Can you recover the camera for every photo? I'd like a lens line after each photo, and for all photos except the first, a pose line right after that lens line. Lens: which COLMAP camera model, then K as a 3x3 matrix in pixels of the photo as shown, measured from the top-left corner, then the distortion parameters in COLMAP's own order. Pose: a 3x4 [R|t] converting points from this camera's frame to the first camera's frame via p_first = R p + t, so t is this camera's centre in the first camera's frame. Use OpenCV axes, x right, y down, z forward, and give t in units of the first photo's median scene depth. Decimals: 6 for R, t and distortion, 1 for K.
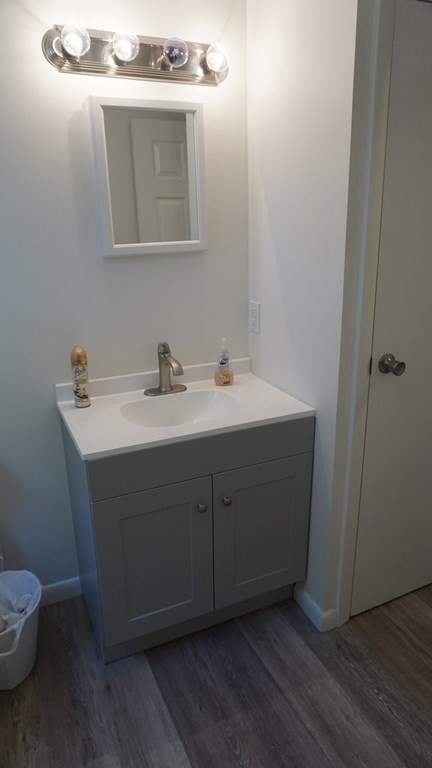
lens RADIAL K [[511.9, 0, 216.6], [0, 511.9, 387.9], [0, 0, 1]] dist [-0.053578, 0.038089]
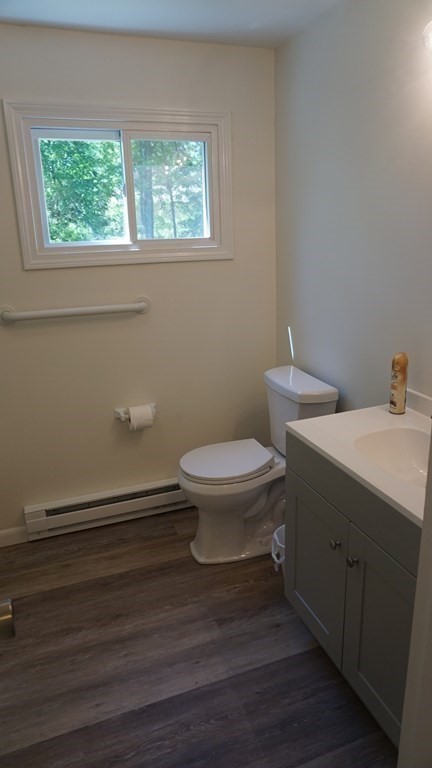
lens RADIAL K [[511.9, 0, 216.6], [0, 511.9, 387.9], [0, 0, 1]] dist [-0.053578, 0.038089]
pose [[-0.082849, 0.314402, -0.945668, 0.765499], [-0.274141, 0.905130, 0.324942, -0.260101], [0.958114, 0.286168, 0.011202, 0.713911]]
